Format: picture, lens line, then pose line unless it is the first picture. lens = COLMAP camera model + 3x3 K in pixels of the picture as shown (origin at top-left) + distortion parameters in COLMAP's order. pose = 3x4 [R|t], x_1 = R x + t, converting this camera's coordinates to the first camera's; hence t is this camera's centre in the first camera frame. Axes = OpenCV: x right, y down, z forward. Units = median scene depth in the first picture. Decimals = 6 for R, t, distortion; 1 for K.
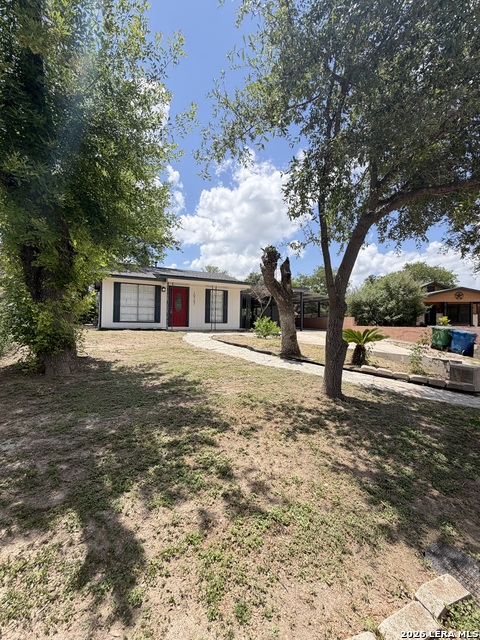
lens RADIAL K [[255.6, 0, 240.0], [0, 255.6, 320.0], [0, 0, 1]] dist [0.000439, 0.000329]
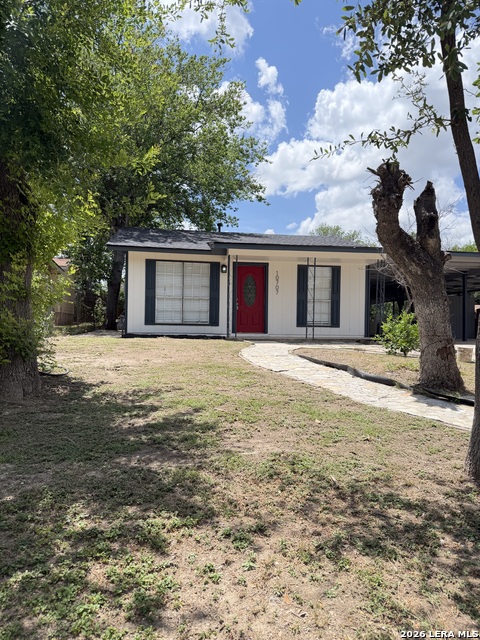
lens RADIAL K [[446.8, 0, 239.6], [0, 446.8, 333.2], [0, 0, 1]] dist [0.078336, -0.149531]
pose [[0.947293, 0.003965, -0.320345, 0.122029], [0.001350, 0.999865, 0.016369, 0.021018], [0.320367, -0.015939, 0.947159, 0.087283]]
